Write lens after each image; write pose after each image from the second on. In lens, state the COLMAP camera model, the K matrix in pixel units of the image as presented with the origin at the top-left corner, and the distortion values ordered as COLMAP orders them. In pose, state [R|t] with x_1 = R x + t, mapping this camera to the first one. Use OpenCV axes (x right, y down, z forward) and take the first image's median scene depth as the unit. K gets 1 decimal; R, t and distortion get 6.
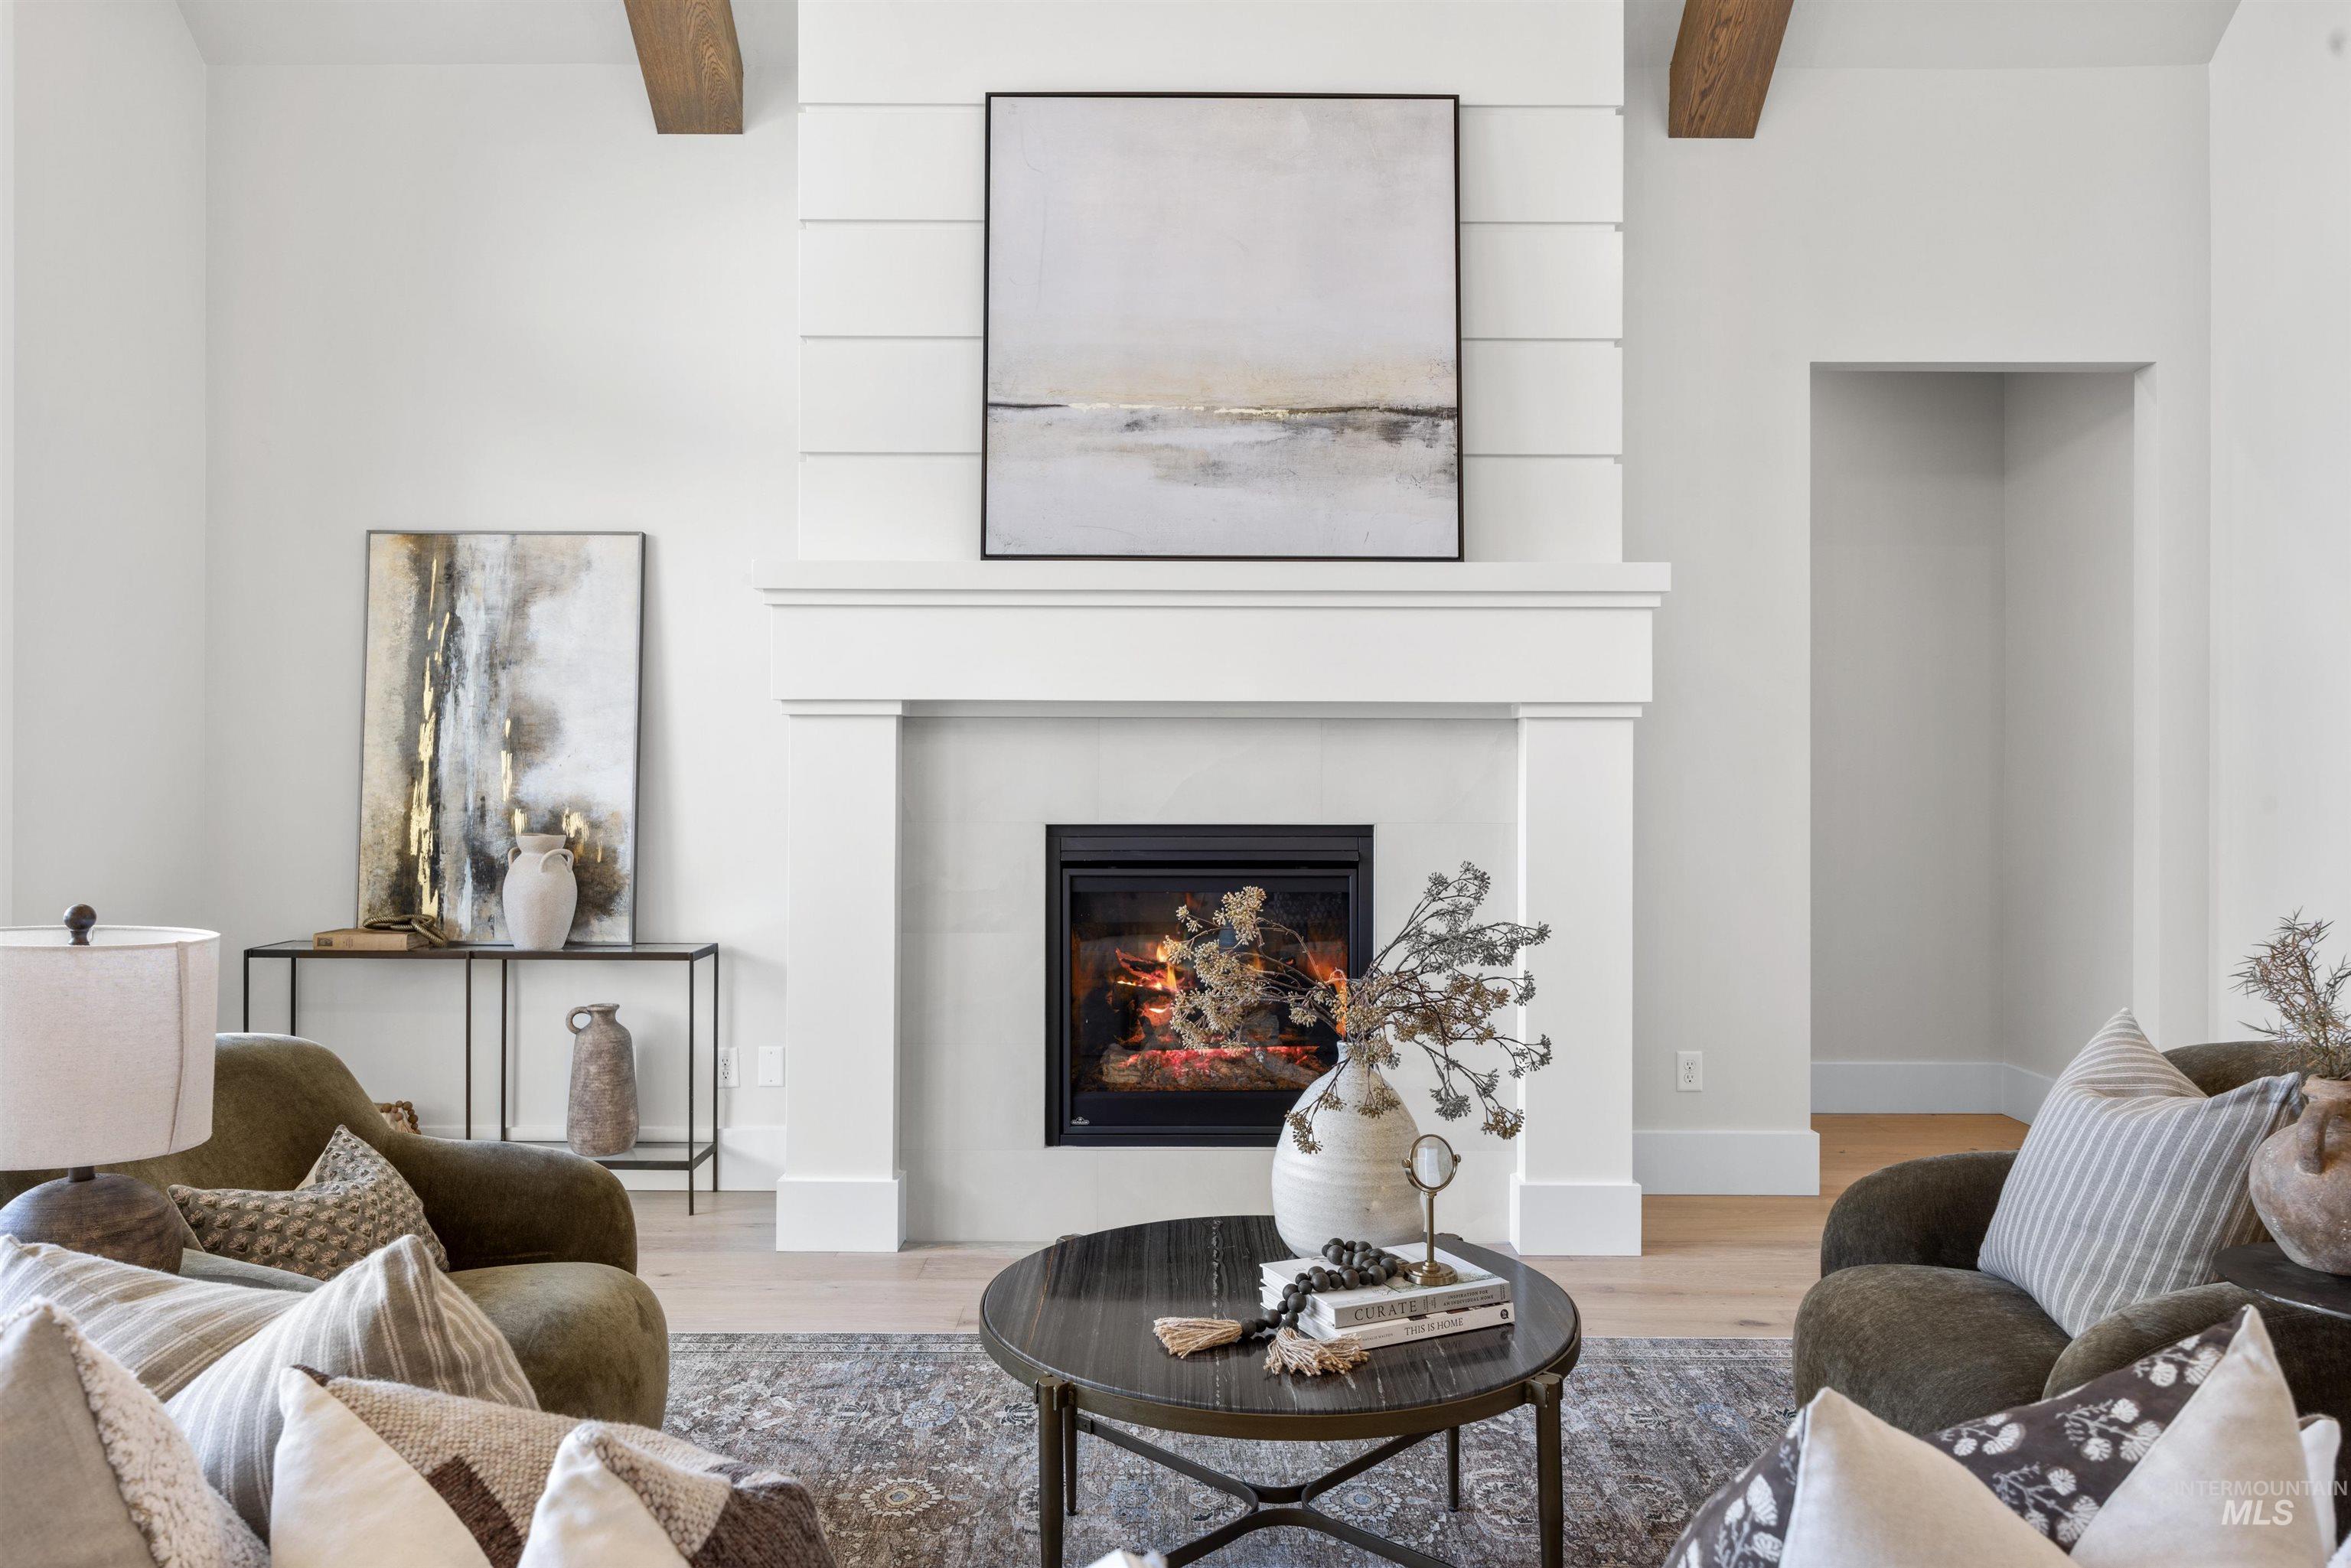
lens RADIAL K [[1597.7, 0, 1177.7], [0, 1597.7, 773.3], [0, 0, 1]] dist [0.000145, 0.001588]
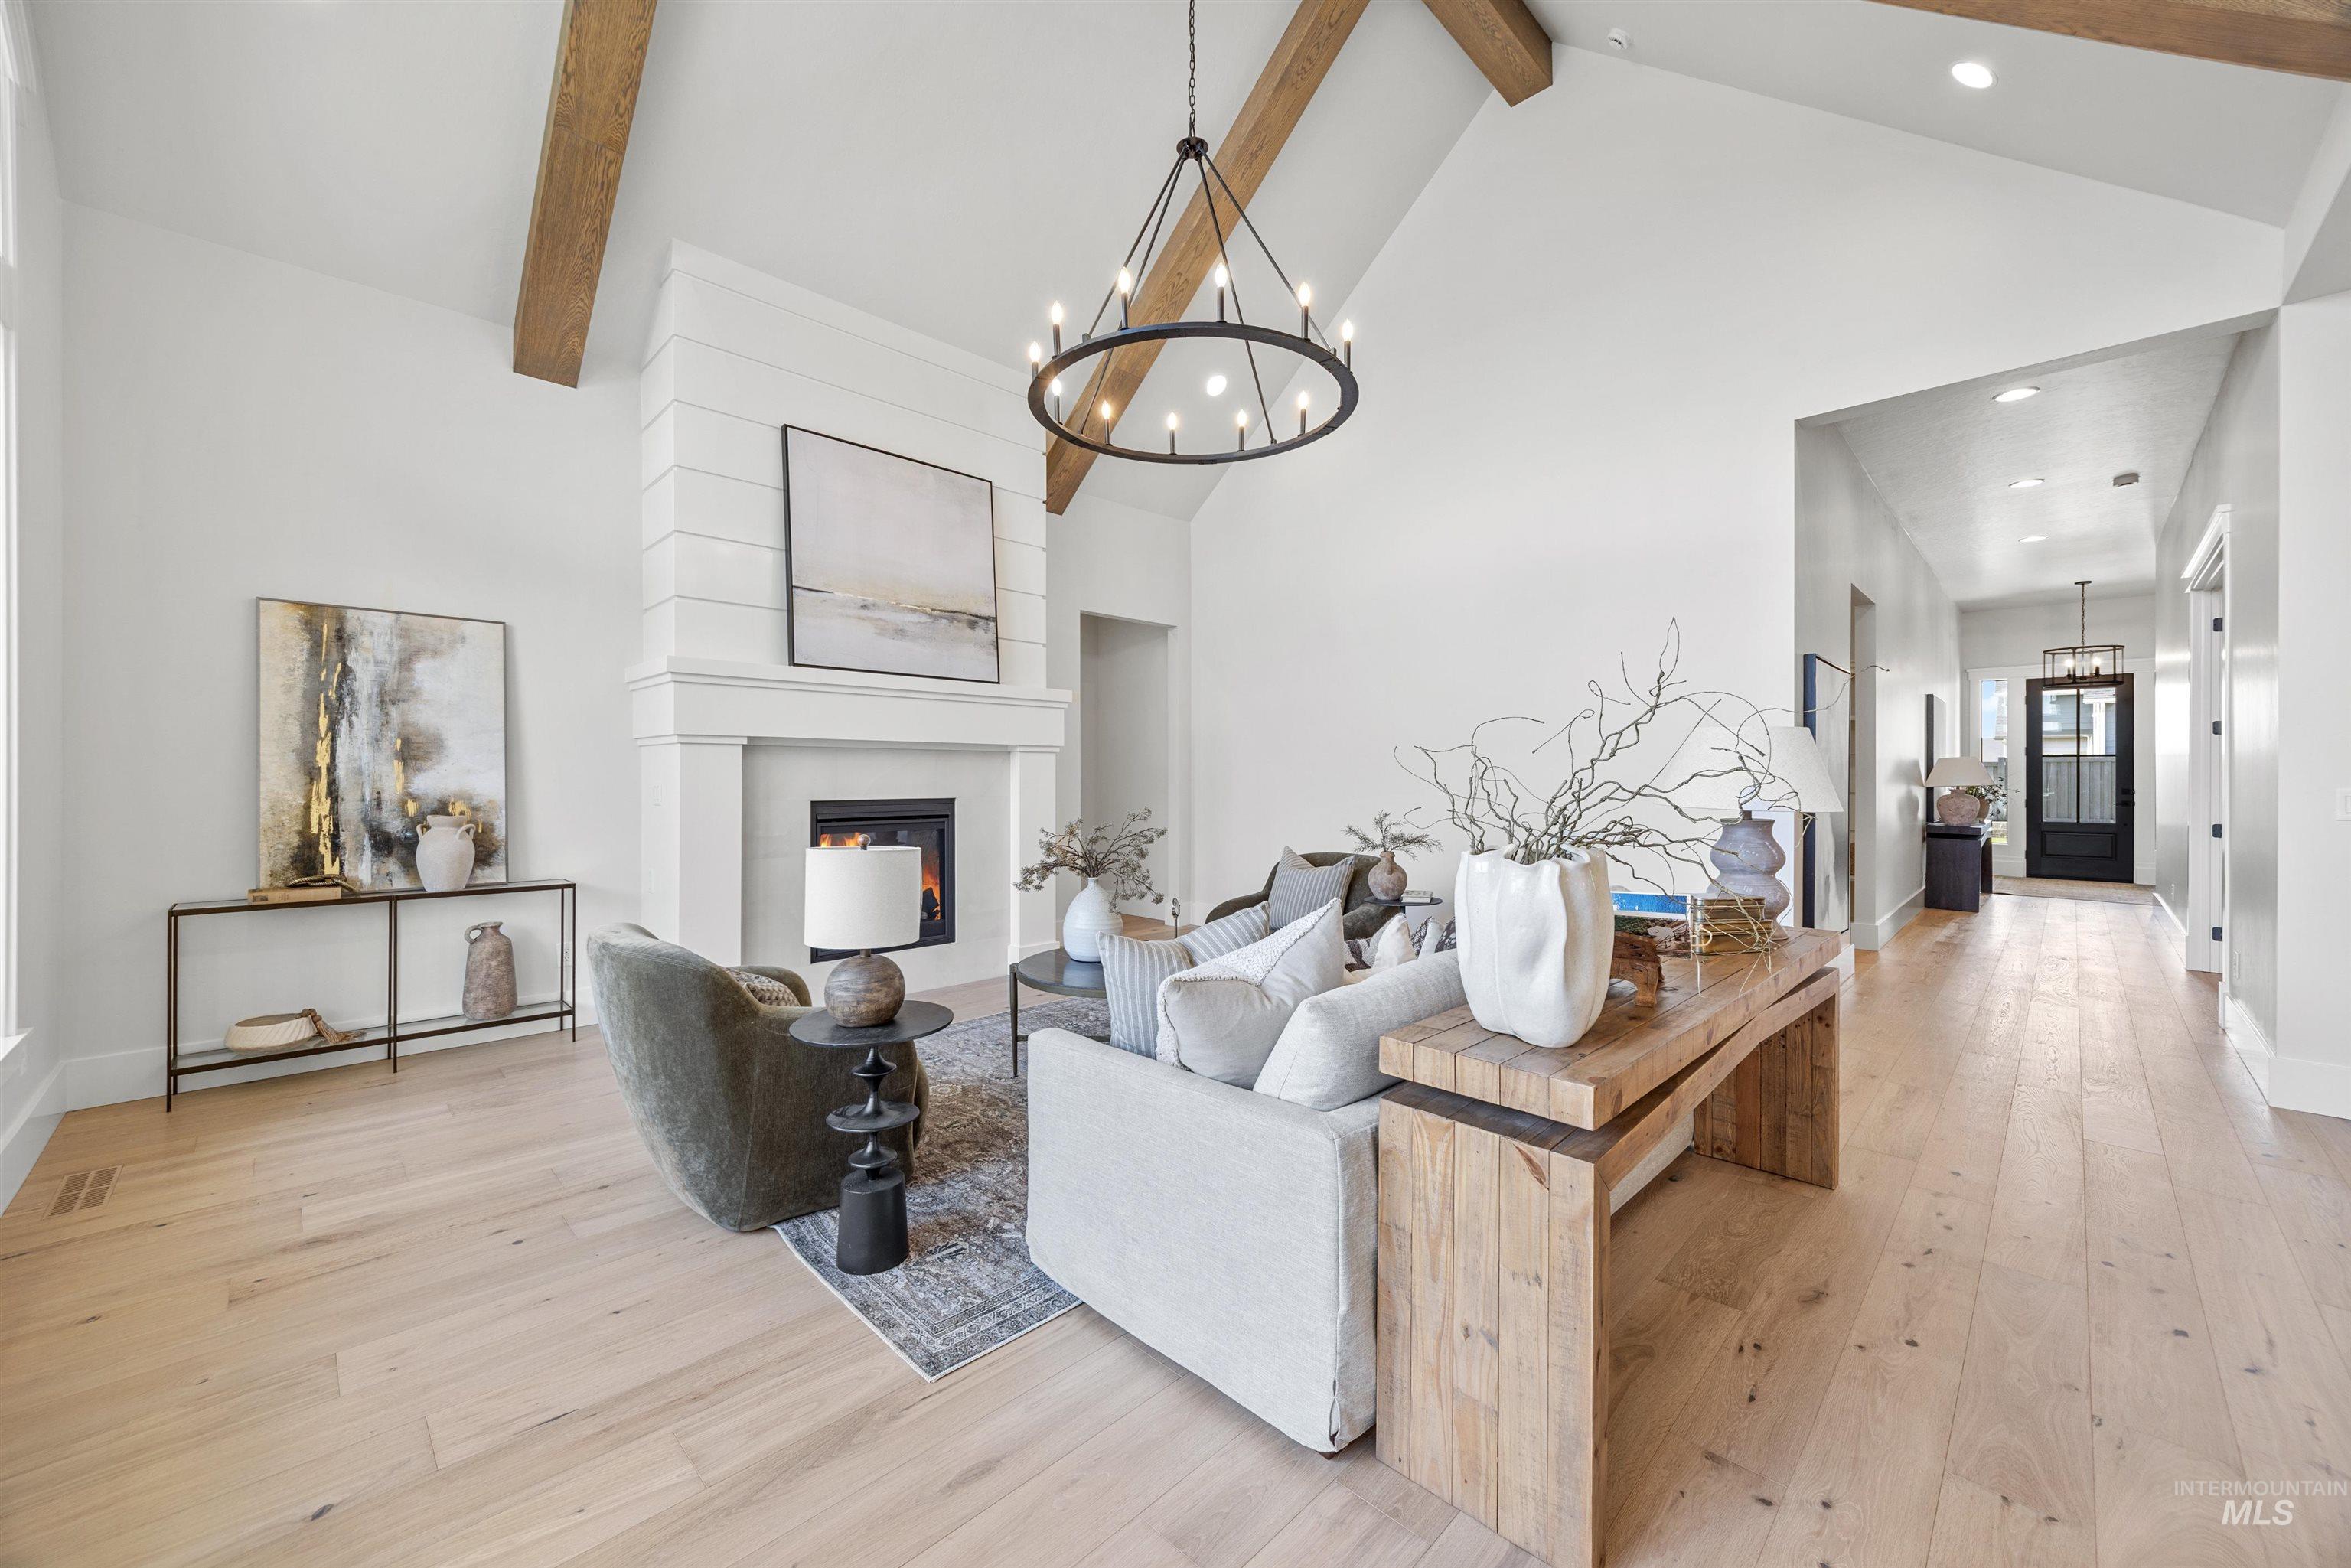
lens RADIAL K [[896.6, 0, 1171.7], [0, 896.6, 778.1], [0, 0, 1]] dist [0.000307, 0.000173]
pose [[0.709471, -0.003109, 0.704728, -0.499349], [0.001030, 0.999994, 0.003375, 0.000412], [-0.704734, -0.001668, 0.709470, -0.093327]]
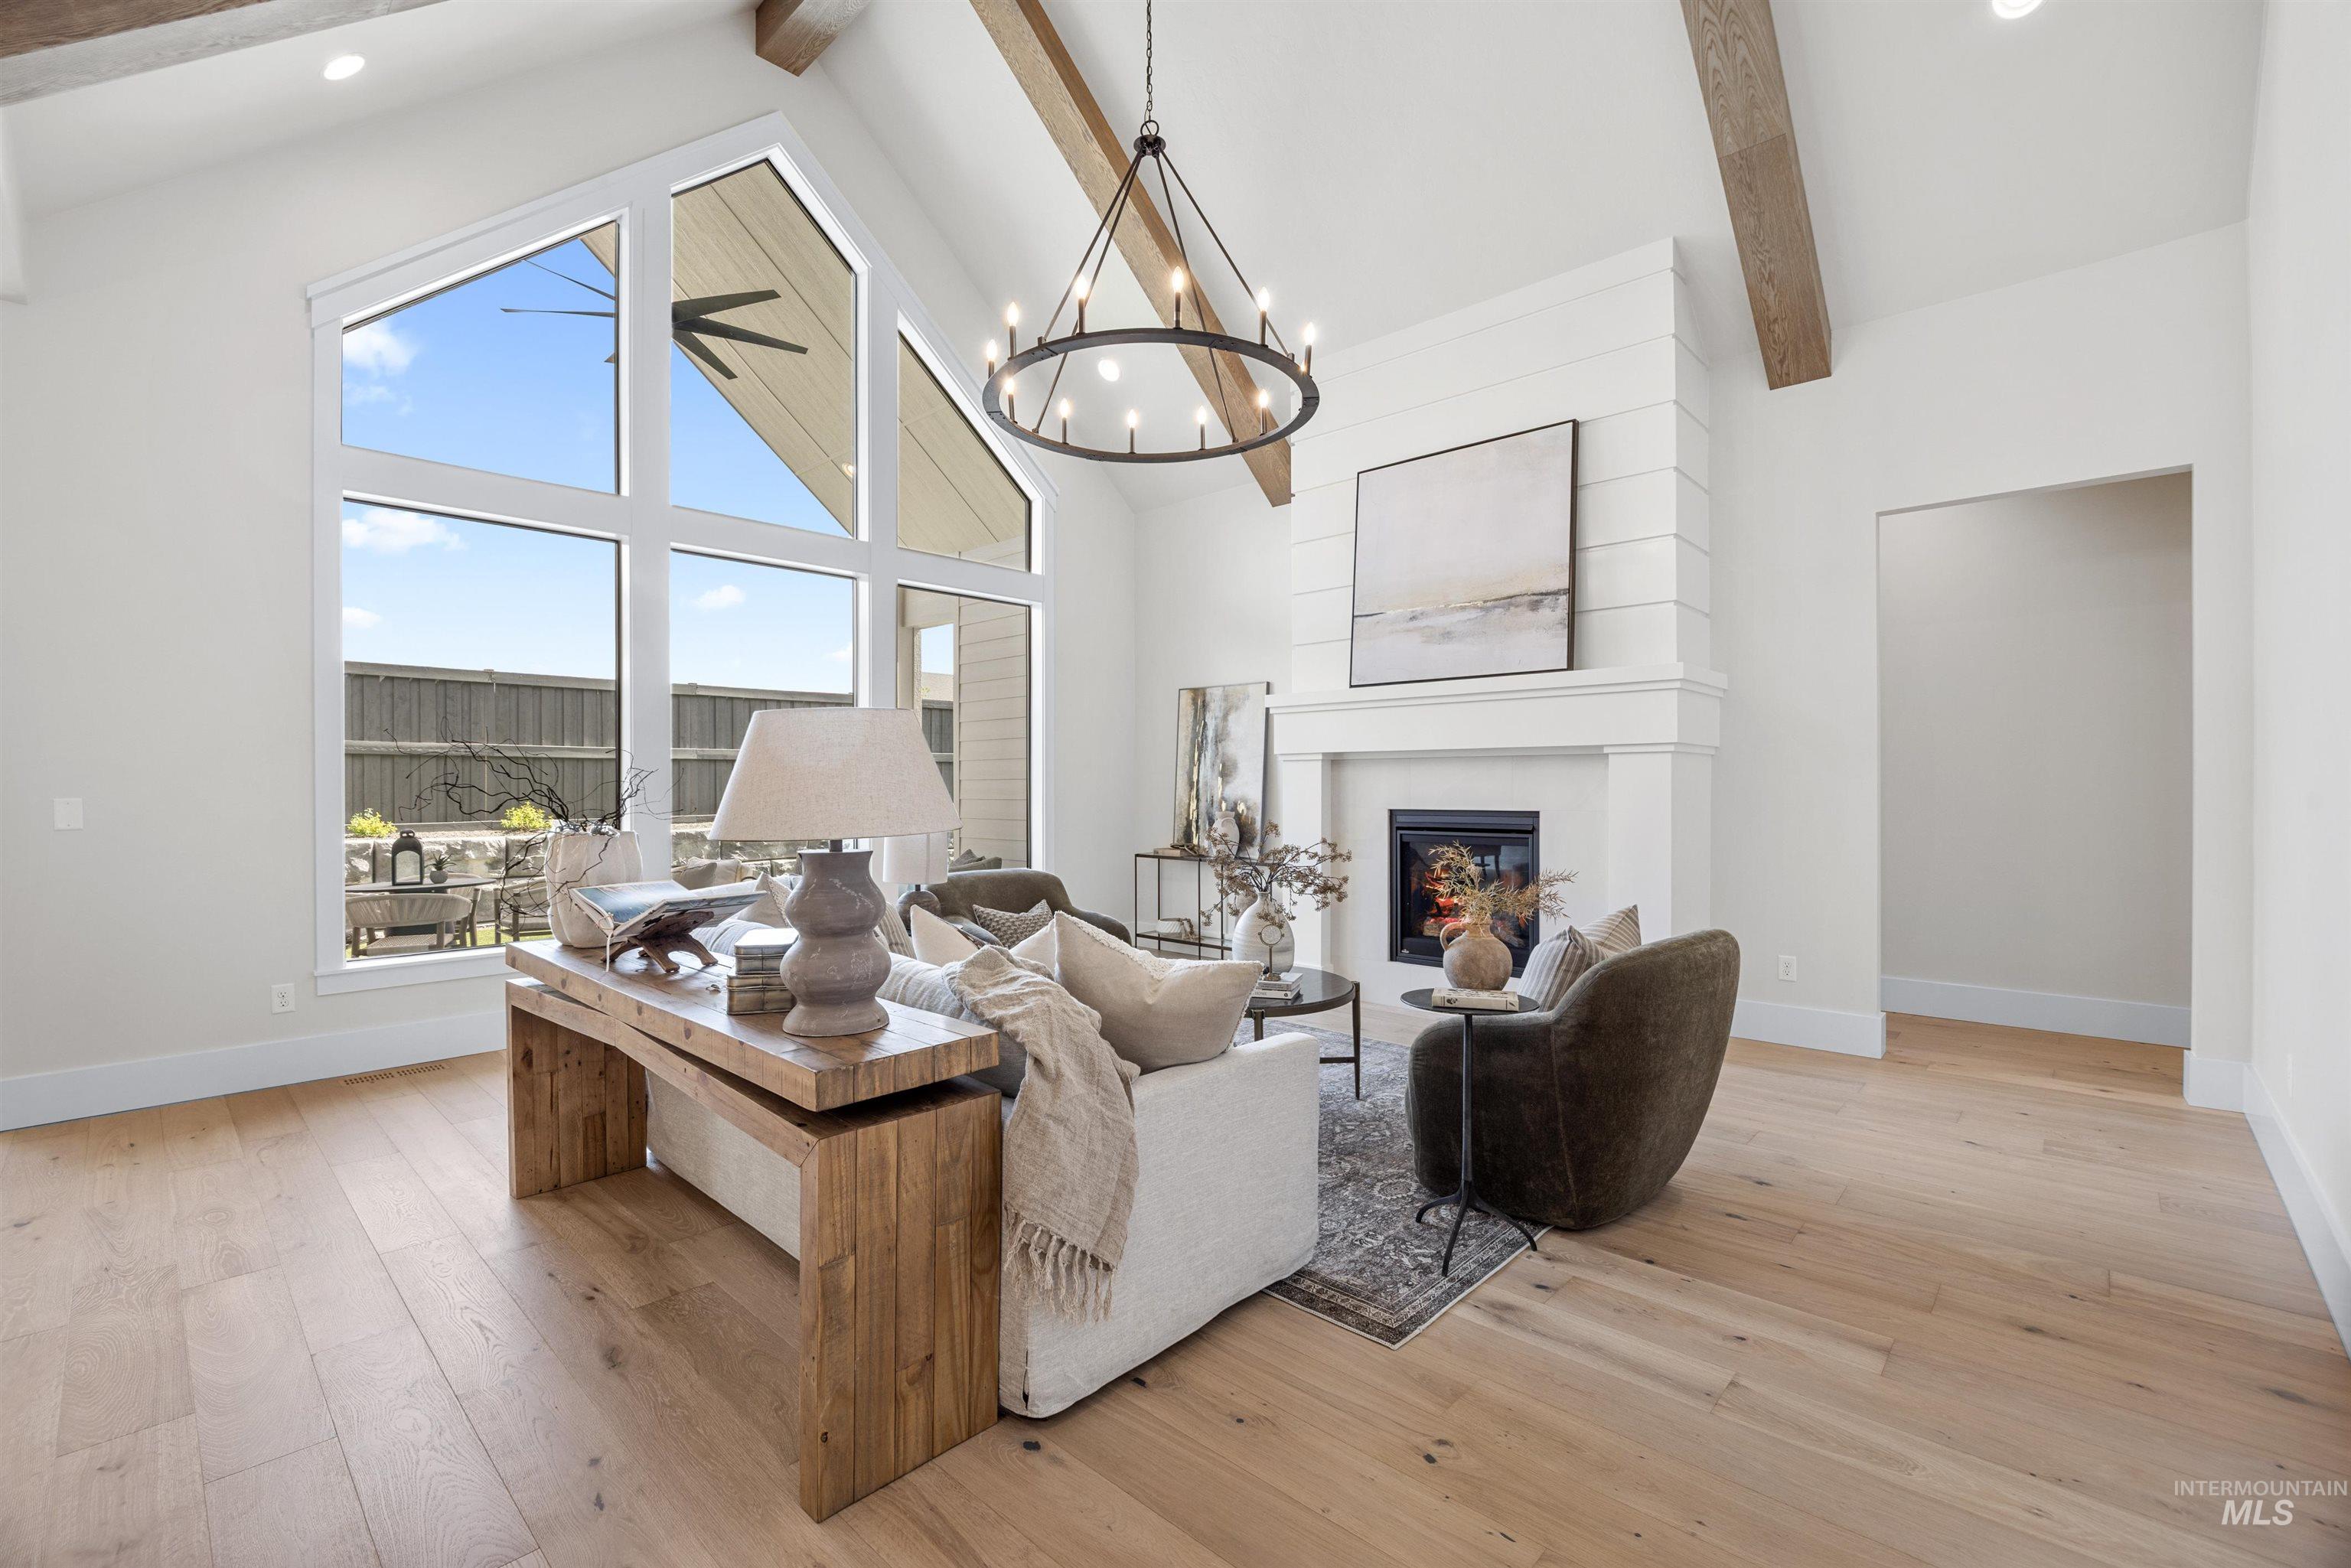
lens RADIAL K [[1011.2, 0, 1171.2], [0, 1011.2, 792.7], [0, 0, 1]] dist [-0.016104, -0.000128]
pose [[0.726701, 0.000176, -0.686954, 0.575102], [0.002136, 0.999995, 0.002516, 0.005976], [0.686951, -0.003296, 0.726697, -0.158303]]
